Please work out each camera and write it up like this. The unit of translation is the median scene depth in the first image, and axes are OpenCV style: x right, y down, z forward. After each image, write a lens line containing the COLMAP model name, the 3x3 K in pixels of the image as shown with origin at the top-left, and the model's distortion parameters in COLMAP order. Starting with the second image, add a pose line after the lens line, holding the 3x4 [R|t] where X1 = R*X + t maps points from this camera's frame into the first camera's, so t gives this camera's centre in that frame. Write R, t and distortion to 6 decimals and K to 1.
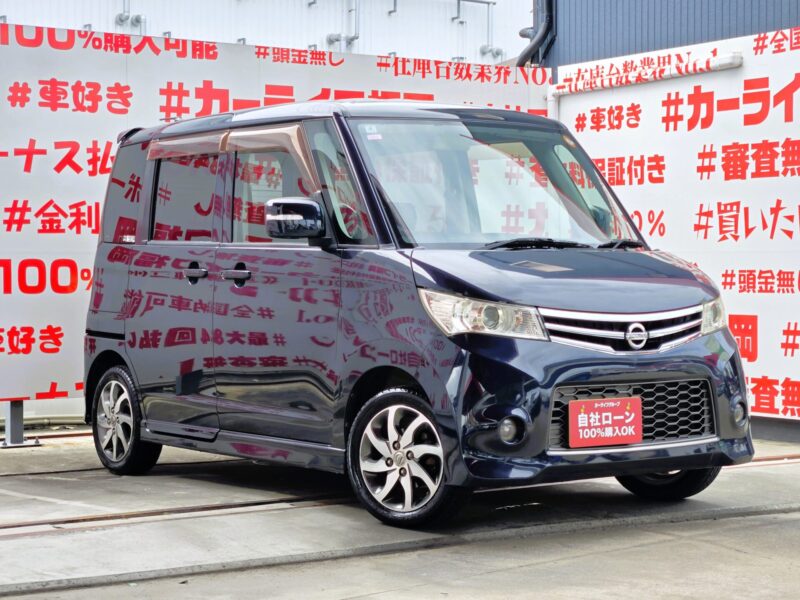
lens RADIAL K [[1699.4, 0, 421.1], [0, 1699.4, 300.1], [0, 0, 1]] dist [0.100049, 0.067432]
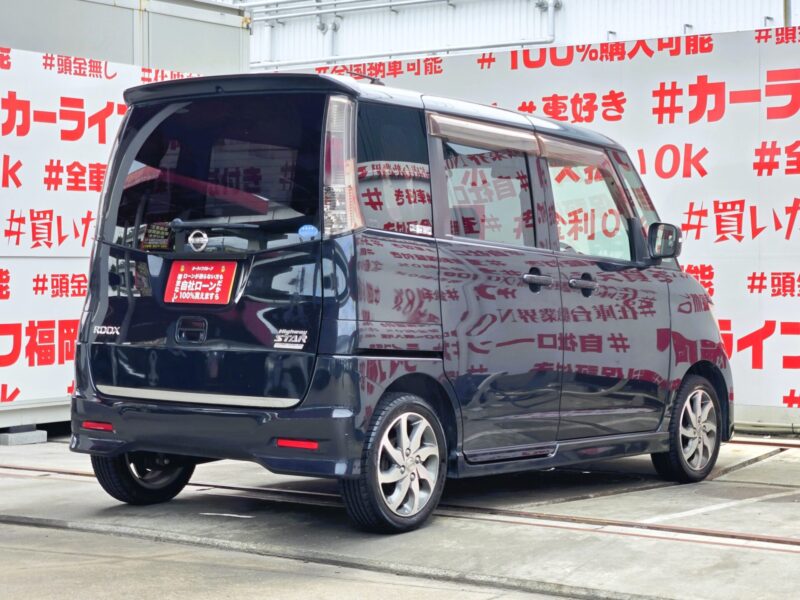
lens RADIAL K [[1737.7, 0, 418.0], [0, 1737.7, 300.2], [0, 0, 1]] dist [0.029306, 0.732787]
pose [[0.357357, 0.022491, -0.933697, 0.753770], [-0.016939, 0.999702, 0.017598, -0.018819], [0.933814, 0.009528, 0.357632, 0.525427]]
